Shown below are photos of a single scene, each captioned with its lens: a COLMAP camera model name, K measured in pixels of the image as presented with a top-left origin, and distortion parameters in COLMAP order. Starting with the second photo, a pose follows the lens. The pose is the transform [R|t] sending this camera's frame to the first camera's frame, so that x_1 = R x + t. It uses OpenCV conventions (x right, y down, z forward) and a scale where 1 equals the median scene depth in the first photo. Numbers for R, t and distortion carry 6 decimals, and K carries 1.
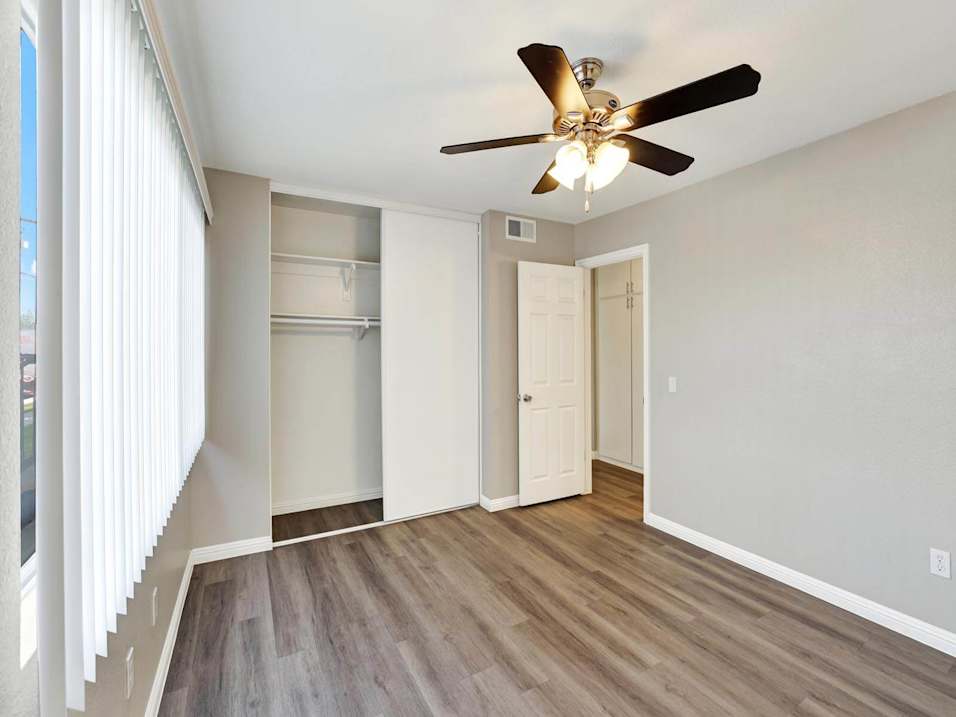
lens RADIAL K [[431.9, 0, 478.7], [0, 431.9, 350.4], [0, 0, 1]] dist [-0.016653, -0.000022]
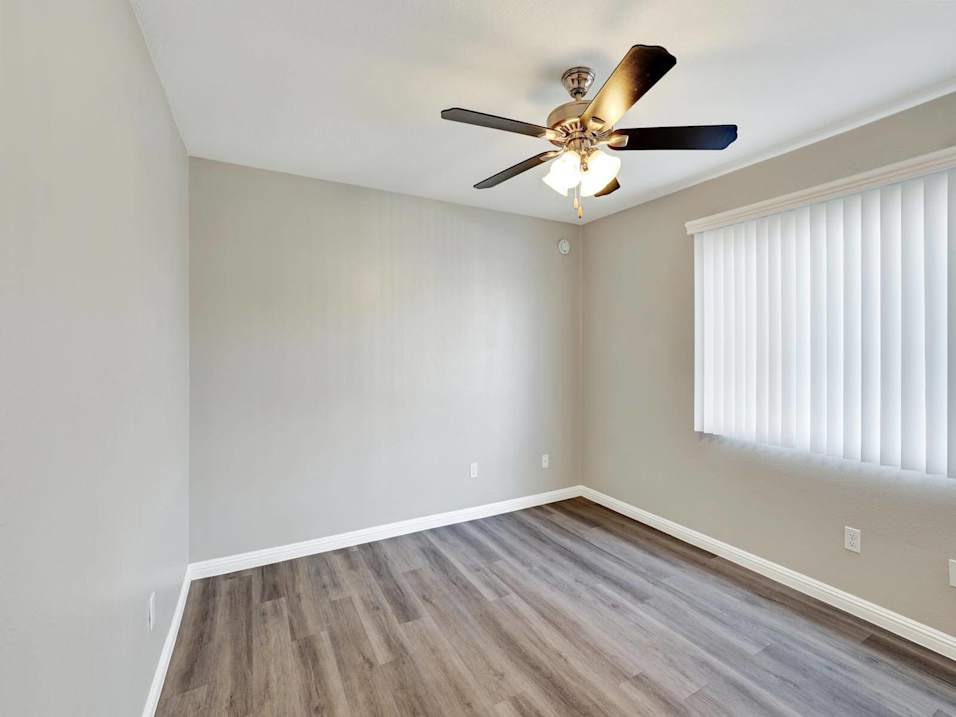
lens RADIAL K [[431.9, 0, 478.7], [0, 431.9, 350.4], [0, 0, 1]] dist [-0.016653, -0.000022]
pose [[-0.999773, -0.001680, 0.021253, 0.472573], [-0.001736, 0.999995, -0.002639, 0.004213], [-0.021249, -0.002675, -0.999771, 2.014870]]
